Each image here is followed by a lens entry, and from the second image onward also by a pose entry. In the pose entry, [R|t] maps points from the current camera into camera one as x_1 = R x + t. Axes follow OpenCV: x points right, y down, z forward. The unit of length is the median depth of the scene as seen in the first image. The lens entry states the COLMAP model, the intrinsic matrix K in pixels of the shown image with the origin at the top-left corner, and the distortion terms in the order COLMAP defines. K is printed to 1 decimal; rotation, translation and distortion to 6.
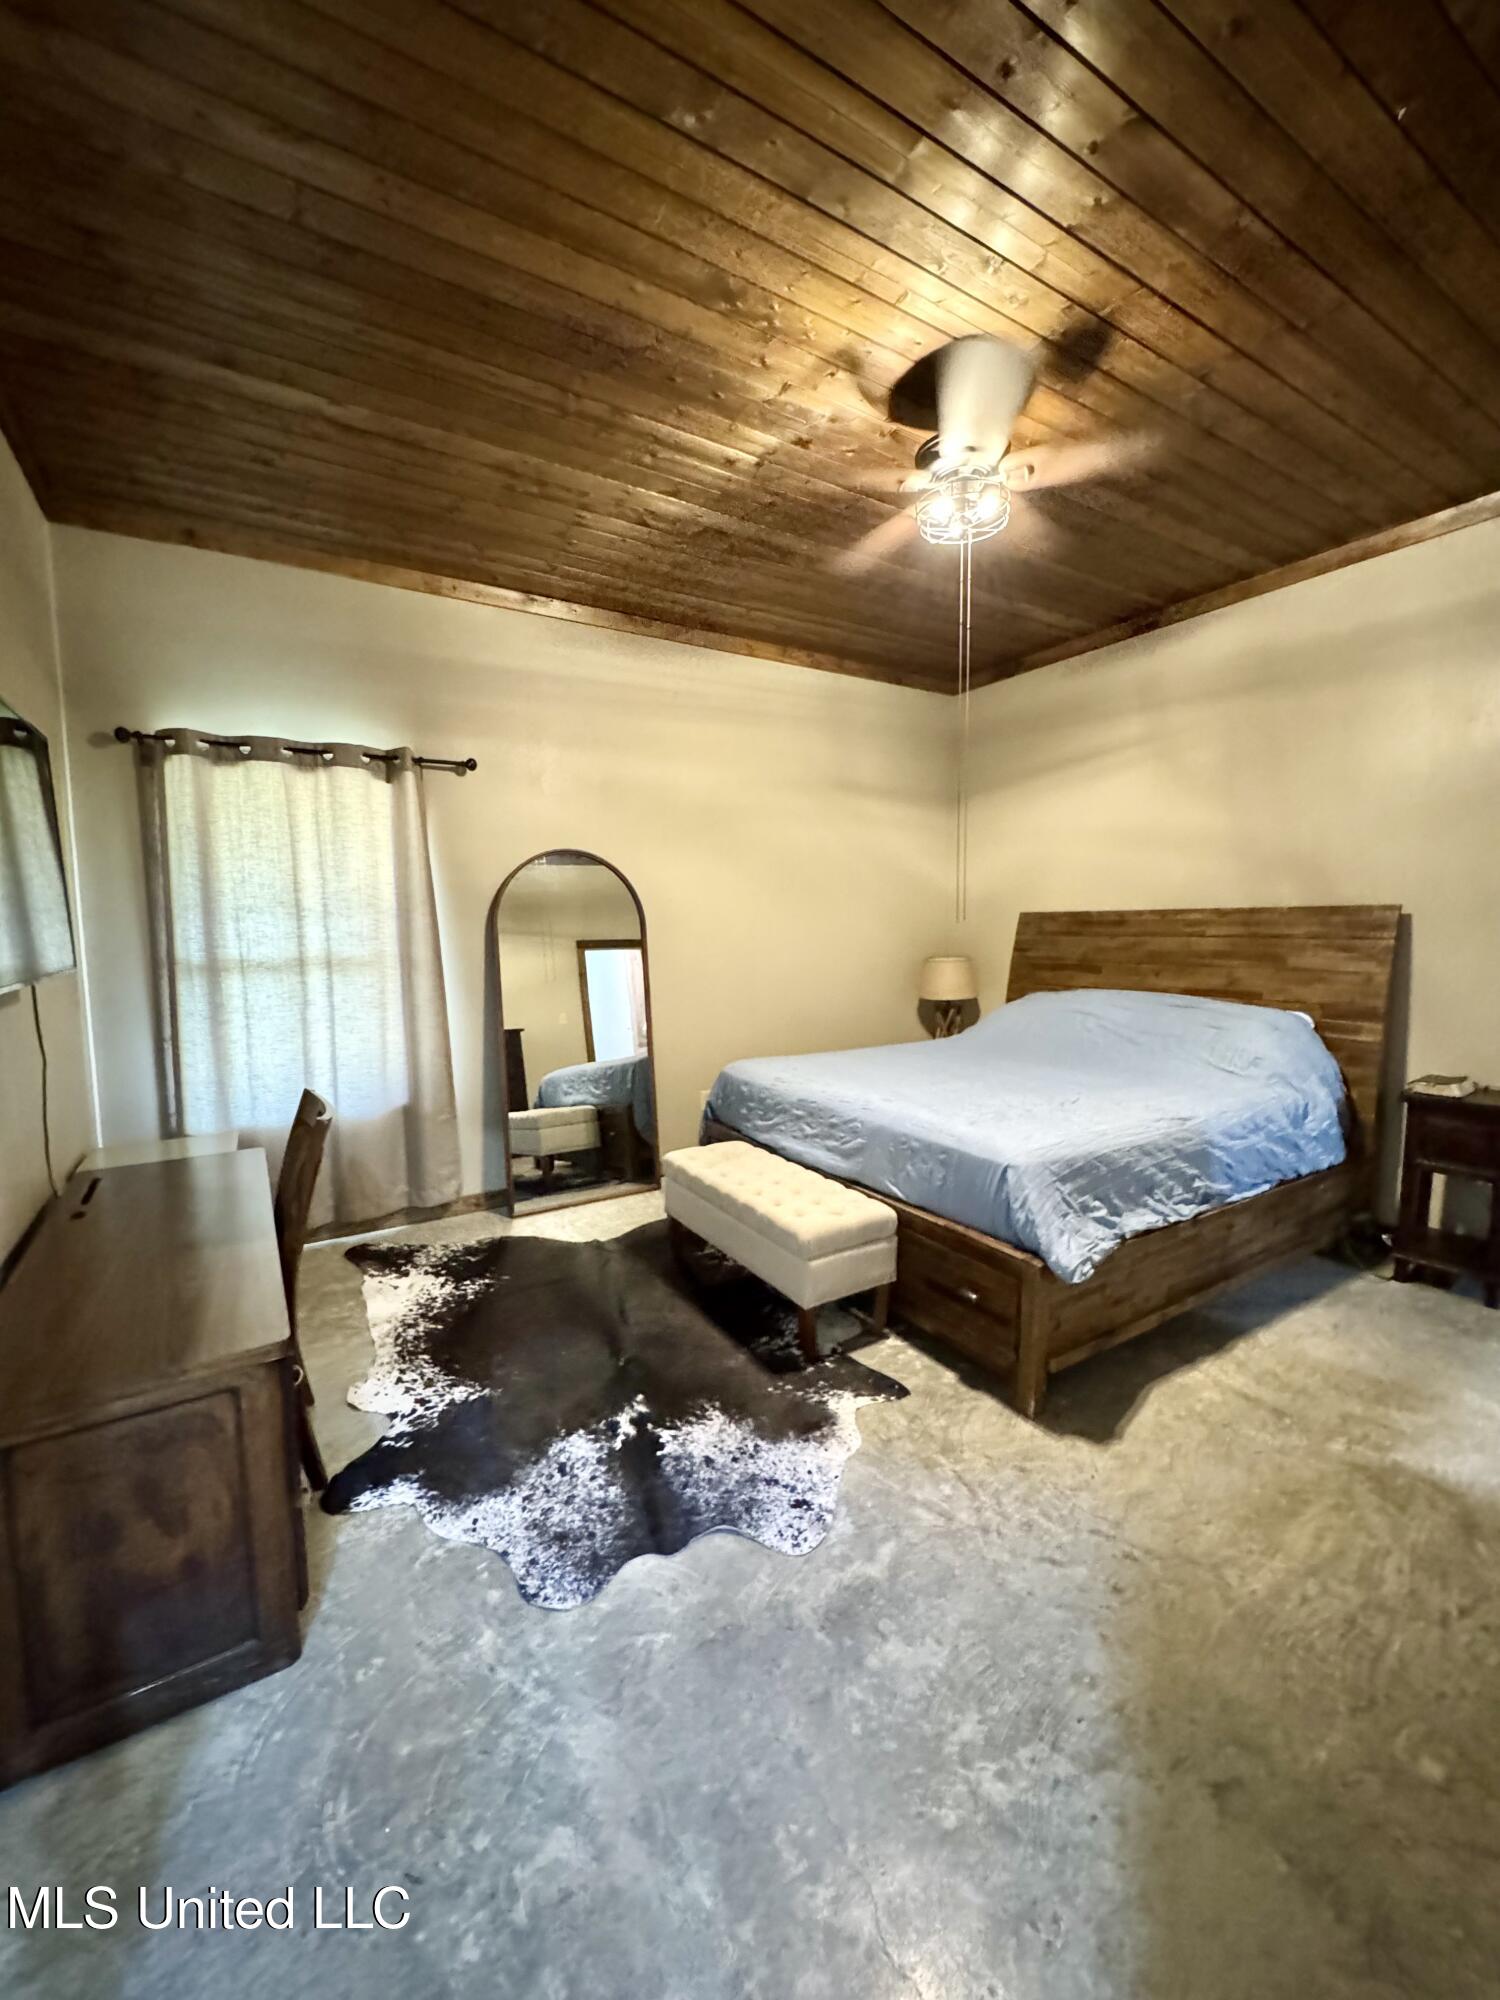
lens RADIAL K [[801.8, 0, 745.8], [0, 801.8, 986.9], [0, 0, 1]] dist [-0.003976, 0.000665]
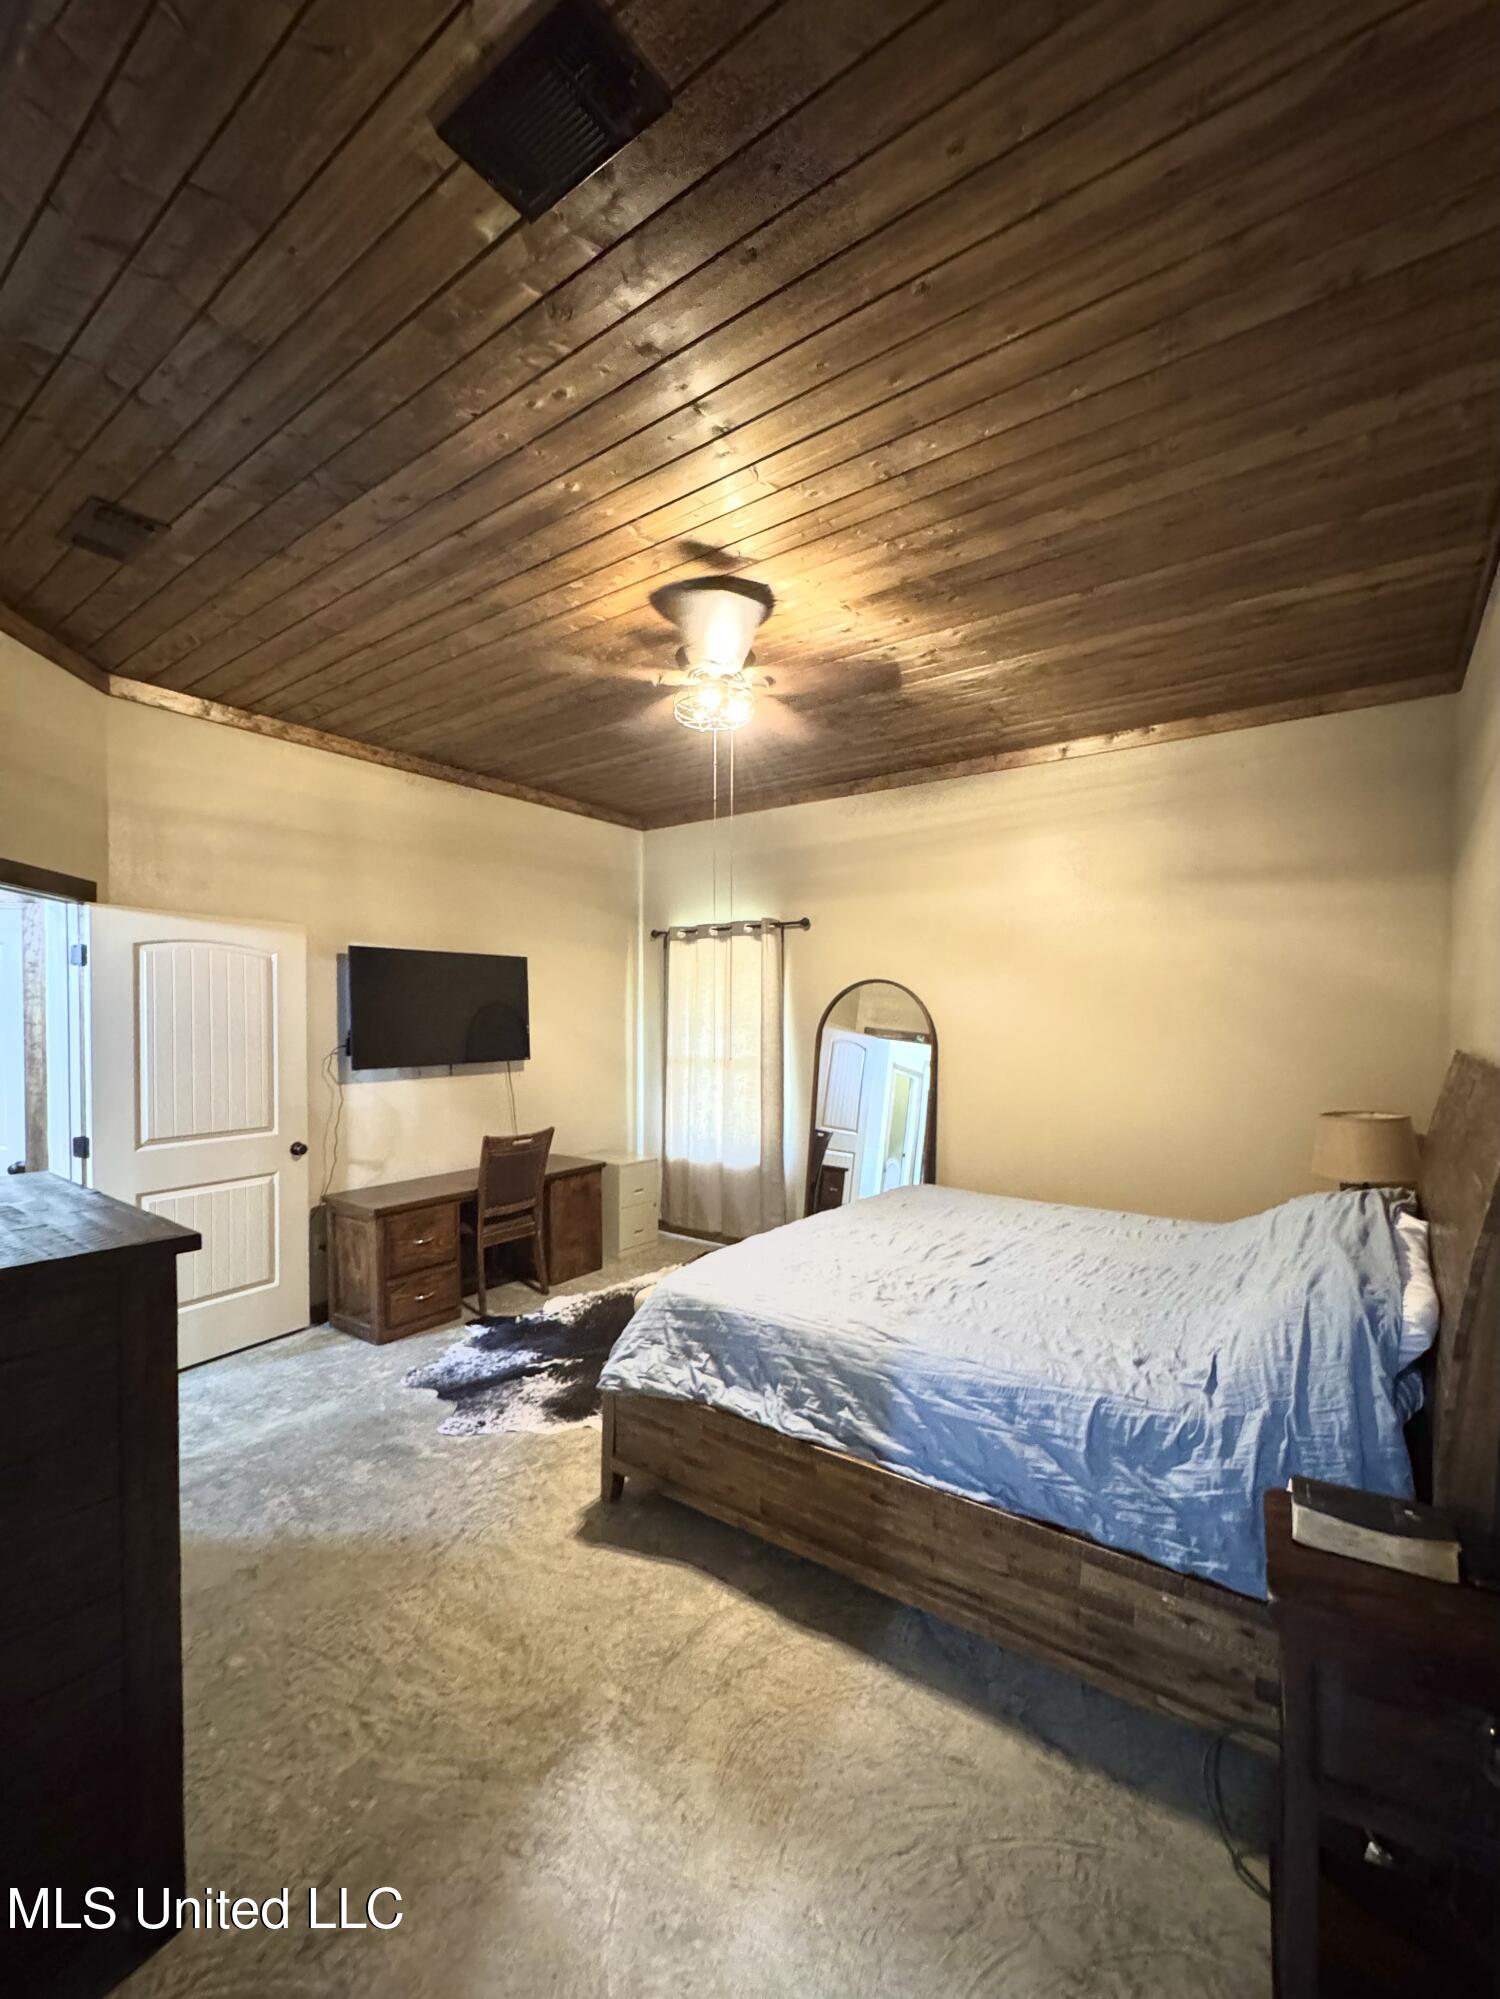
lens RADIAL K [[801.4, 0, 753.1], [0, 801.4, 1021.0], [0, 0, 1]] dist [-0.003976, 0.000665]
pose [[0.399053, 0.015339, -0.916800, 1.353210], [-0.081693, 0.996479, -0.018886, -0.125005], [0.913282, 0.082432, 0.398901, 0.627057]]
